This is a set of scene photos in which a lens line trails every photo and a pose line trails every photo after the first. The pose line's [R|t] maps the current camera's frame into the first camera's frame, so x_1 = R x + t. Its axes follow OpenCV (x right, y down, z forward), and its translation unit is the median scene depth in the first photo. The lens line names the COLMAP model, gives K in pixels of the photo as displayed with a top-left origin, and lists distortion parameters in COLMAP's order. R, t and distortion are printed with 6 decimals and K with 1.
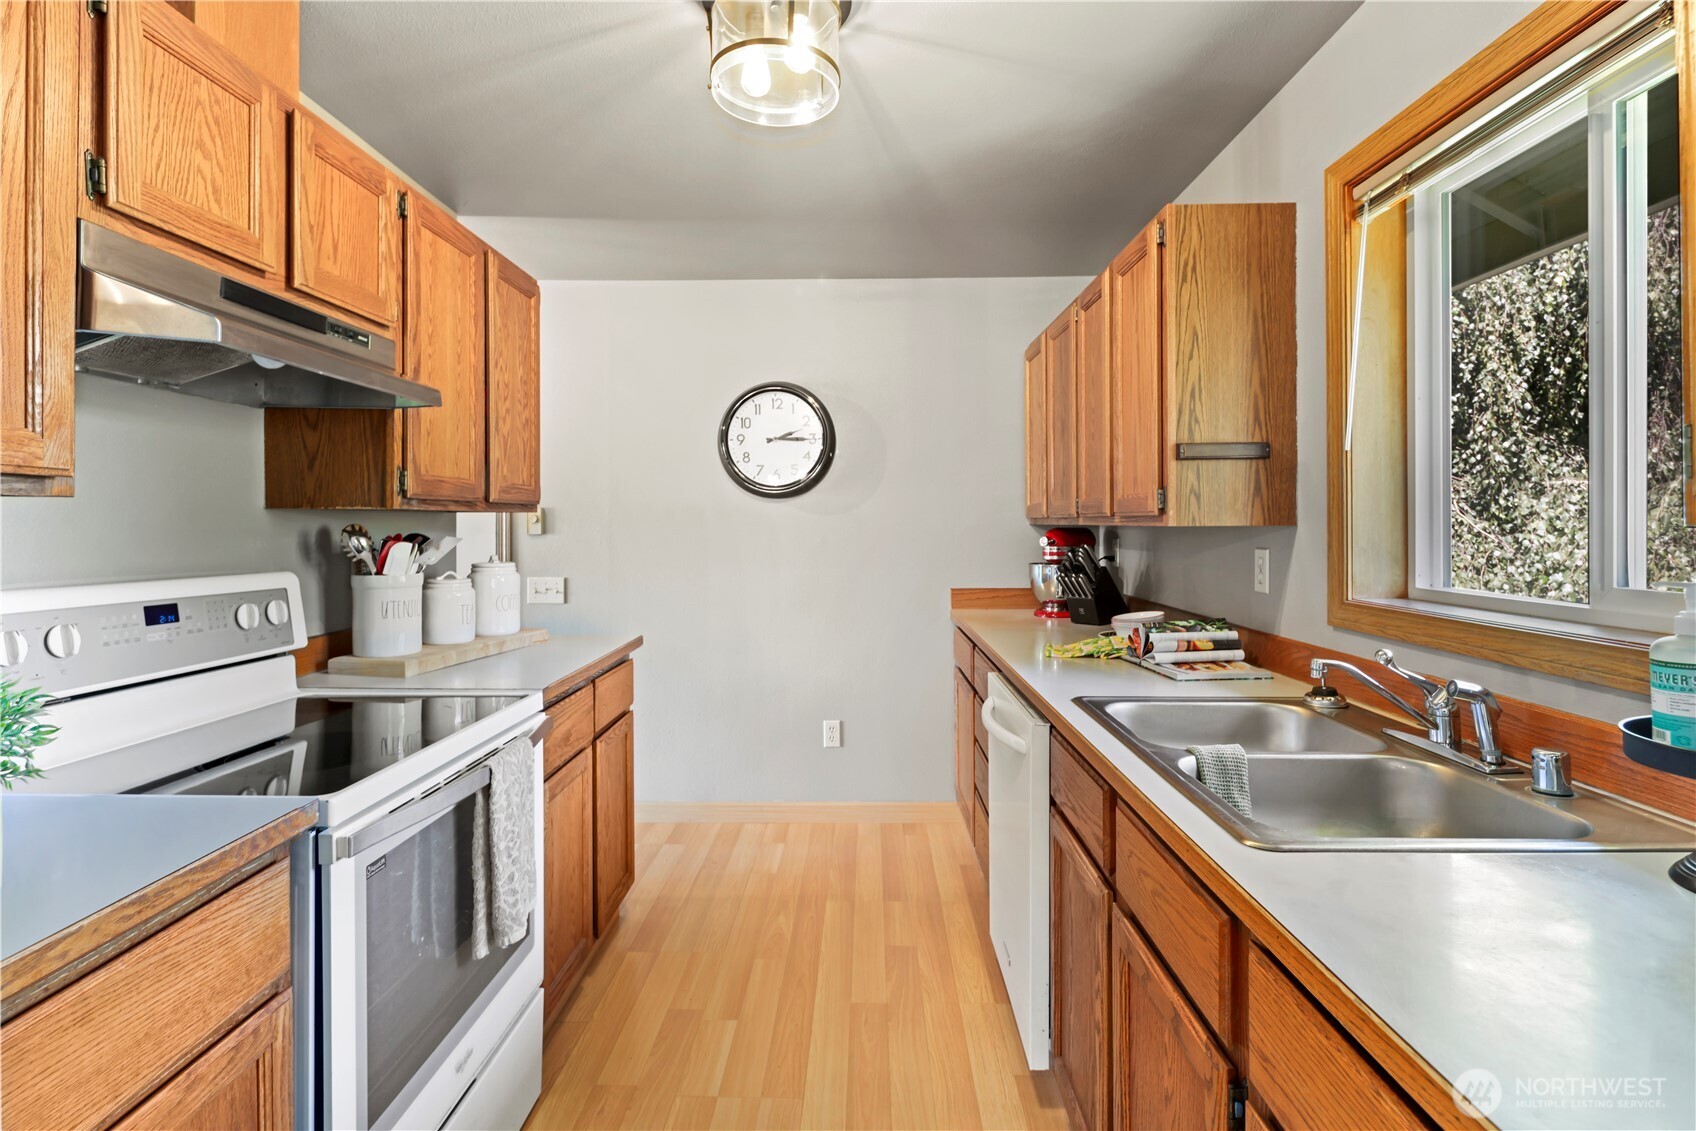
lens RADIAL K [[827.4, 0, 844.8], [0, 827.4, 525.1], [0, 0, 1]] dist [-0.000568, -0.000138]
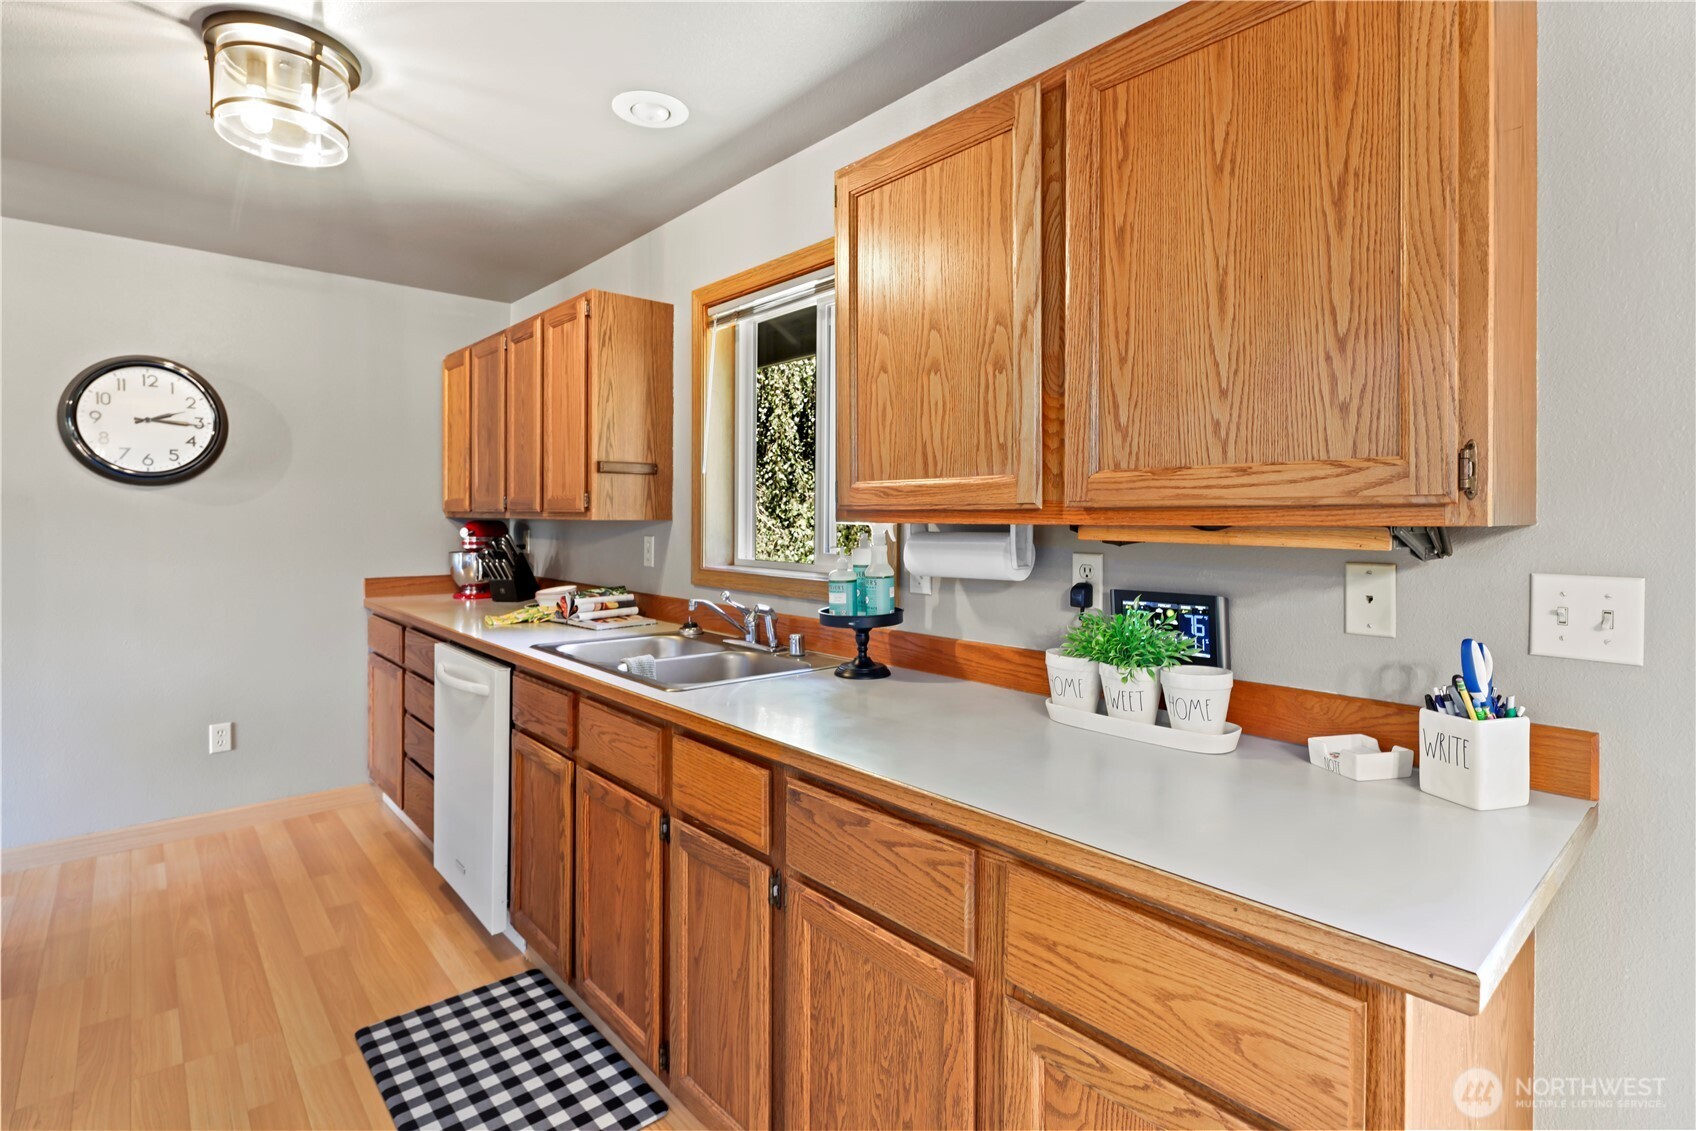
lens RADIAL K [[827.4, 0, 844.8], [0, 827.4, 525.1], [0, 0, 1]] dist [-0.000568, -0.000138]
pose [[0.735752, 0.005395, 0.677229, -0.164088], [-0.008844, 0.999960, 0.001642, 0.002830], [-0.677193, -0.007197, 0.735770, -0.215729]]
